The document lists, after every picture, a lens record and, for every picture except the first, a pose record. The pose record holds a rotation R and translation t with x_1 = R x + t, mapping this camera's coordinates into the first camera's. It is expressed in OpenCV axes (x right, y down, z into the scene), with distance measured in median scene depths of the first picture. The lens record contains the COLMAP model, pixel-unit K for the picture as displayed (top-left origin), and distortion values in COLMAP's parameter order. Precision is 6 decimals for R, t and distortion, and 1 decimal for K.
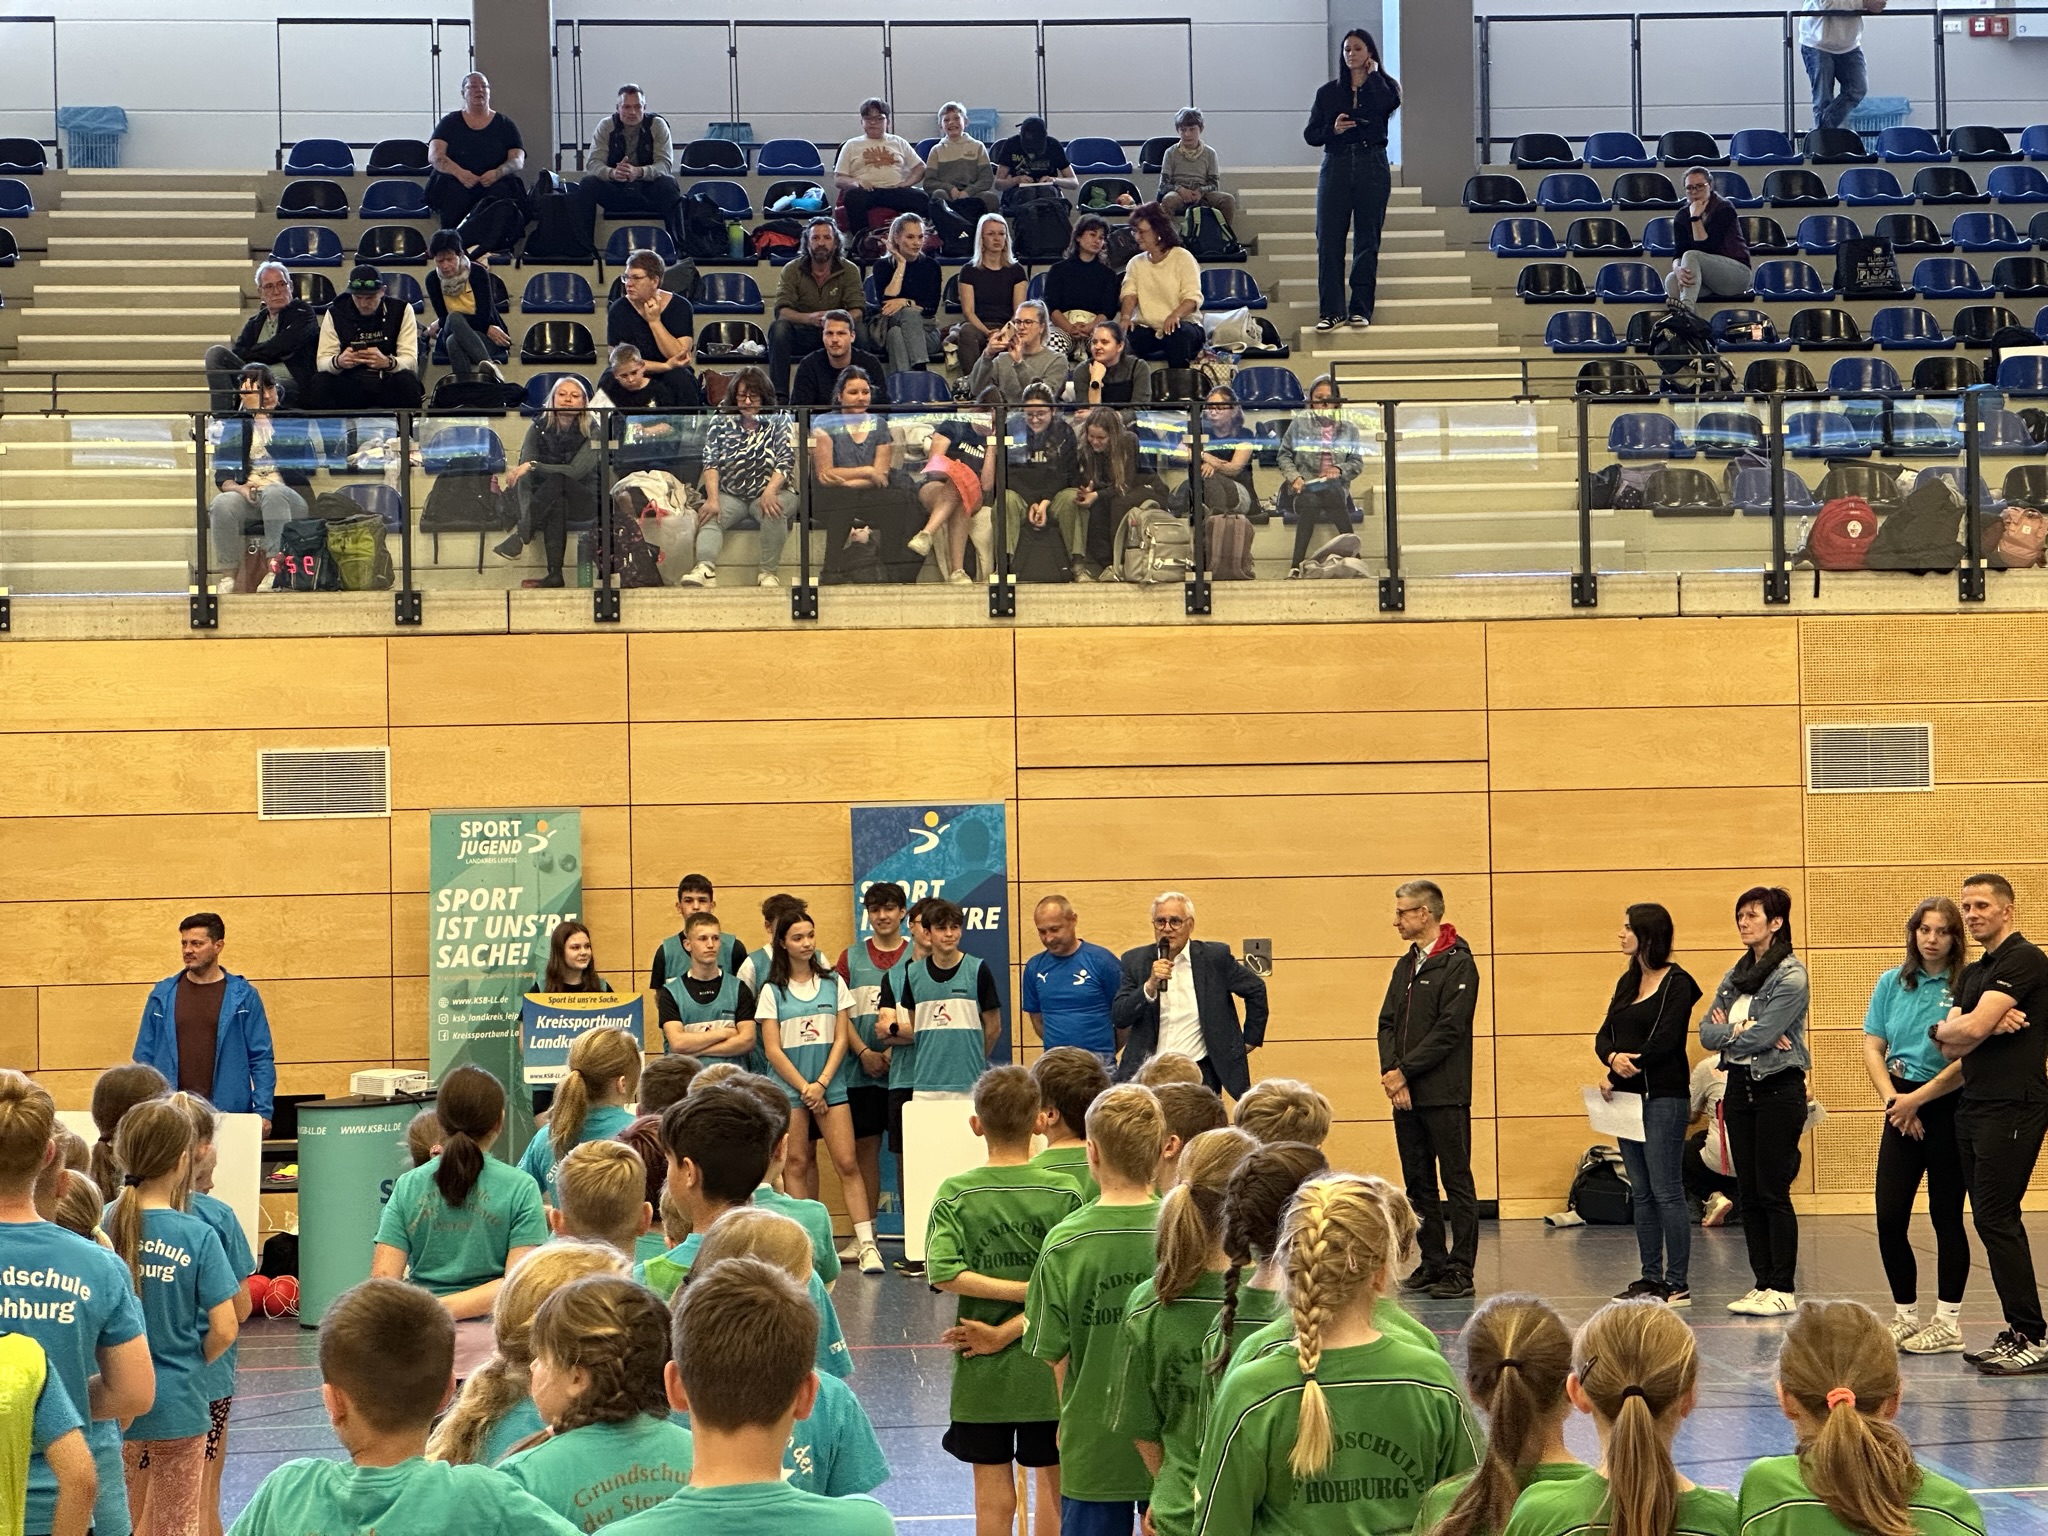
lens RADIAL K [[4613.8, 0, 1021.1], [0, 4613.8, 705.3], [0, 0, 1]] dist [-0.673654, 18.530094]
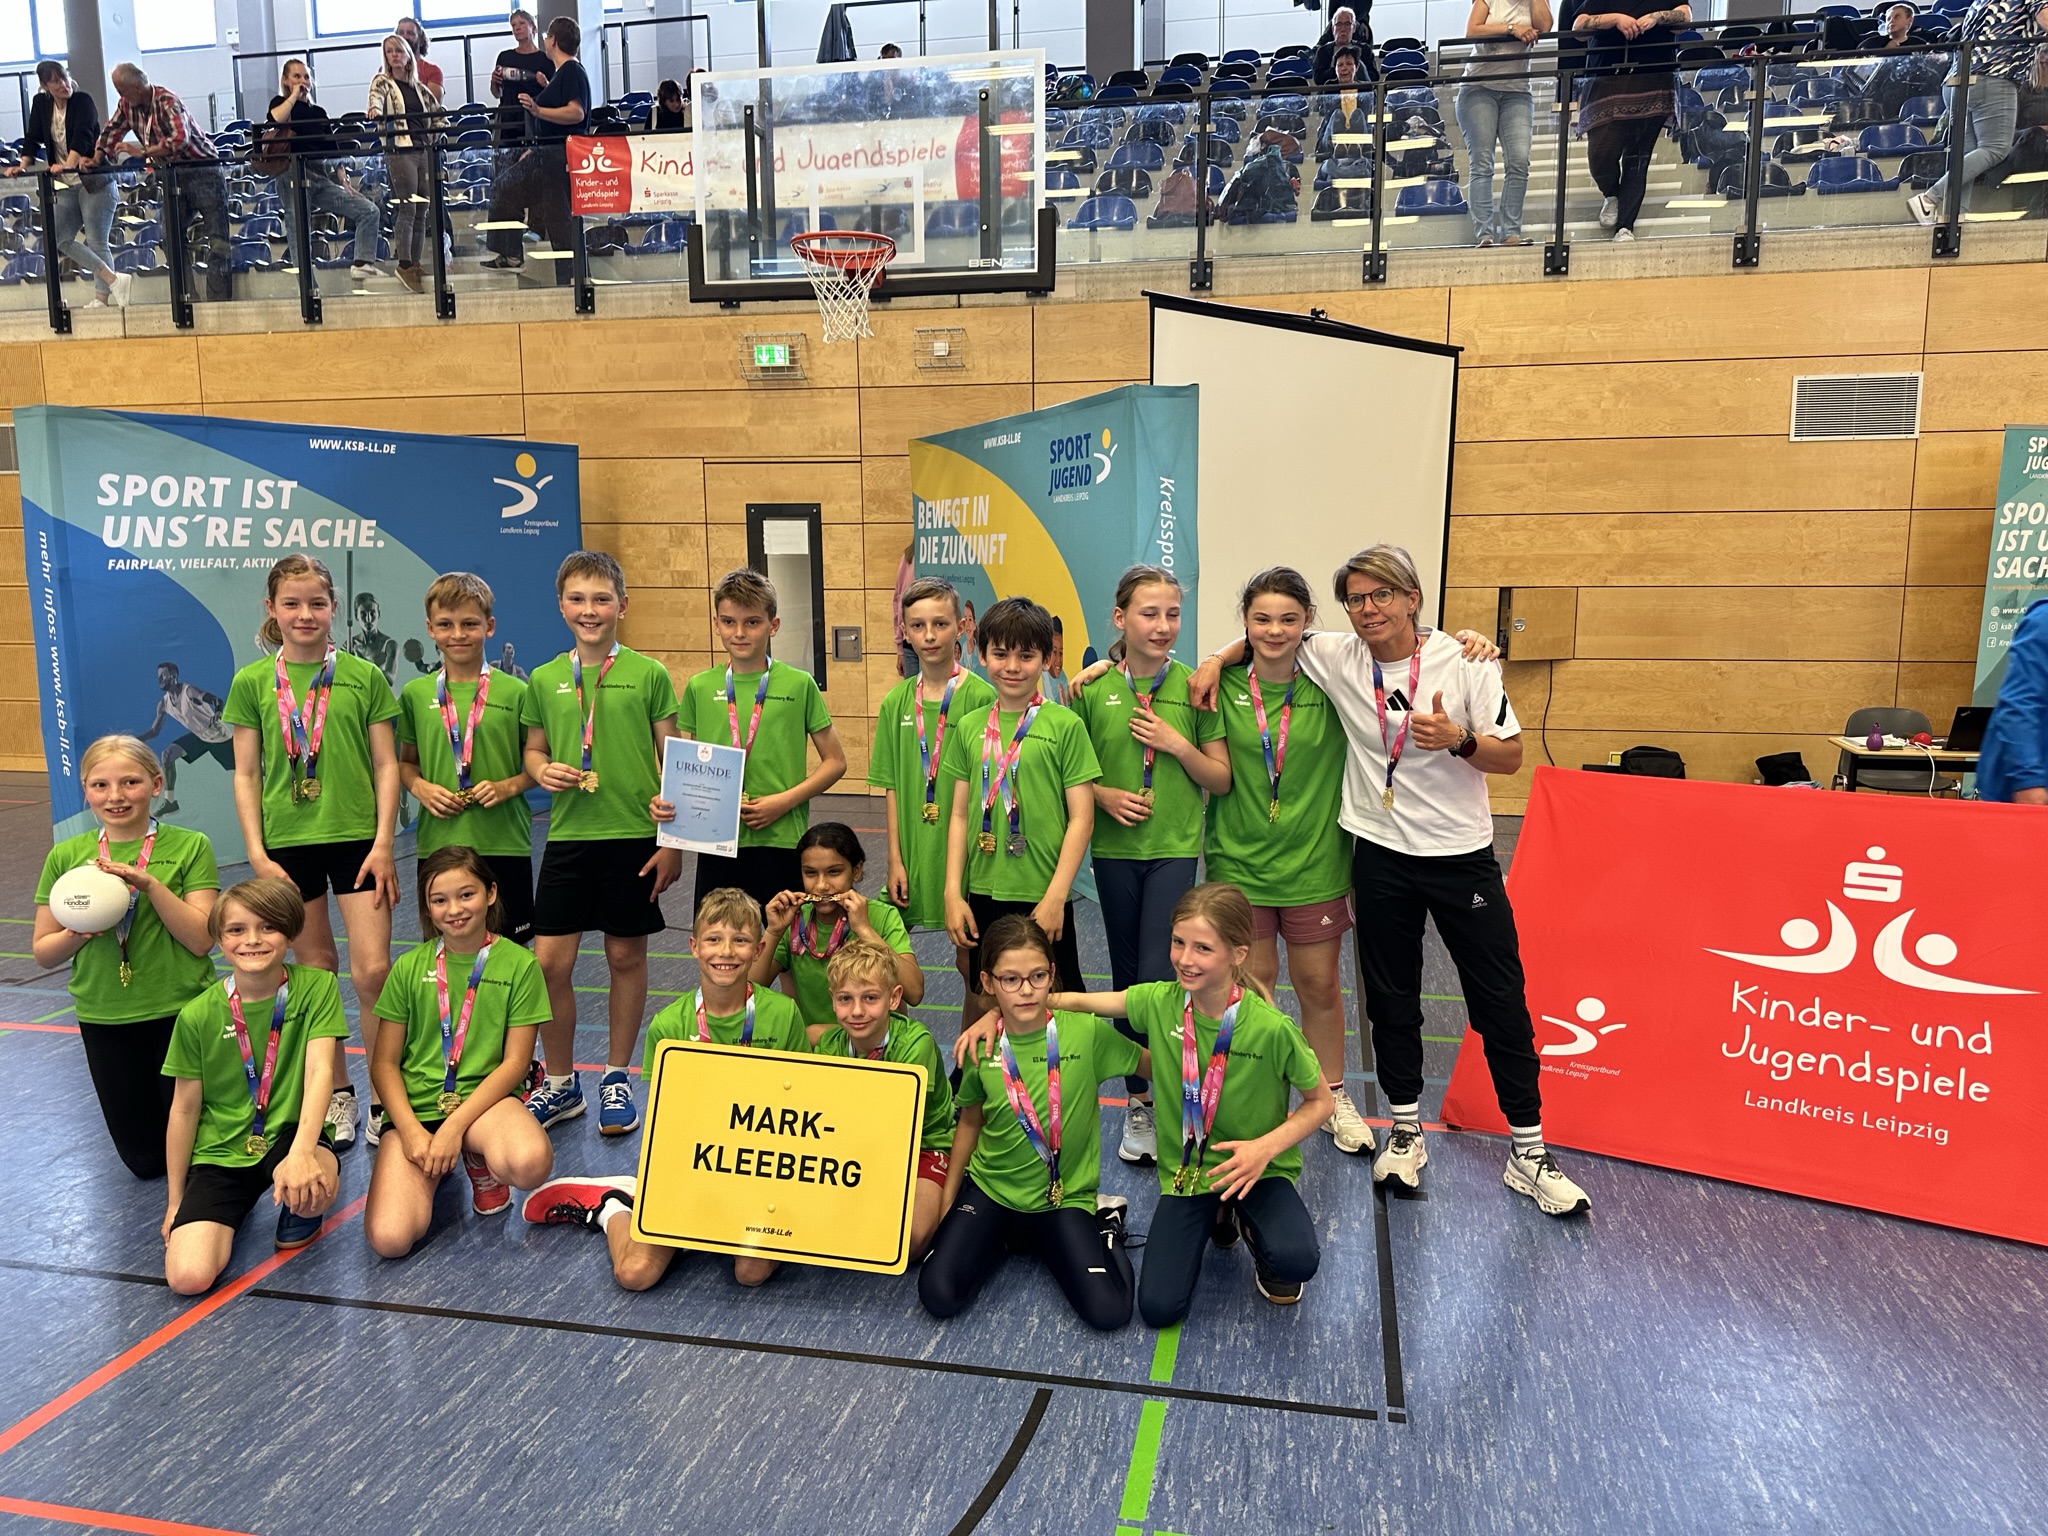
lens RADIAL K [[1464.7, 0, 1030.4], [0, 1464.7, 767.9], [0, 0, 1]] dist [0.011793, -0.013882]
pose [[0.953944, 0.055865, -0.294738, -0.232281], [-0.003087, 0.984283, 0.176573, 0.040551], [0.299970, -0.167531, 0.939123, 0.598994]]
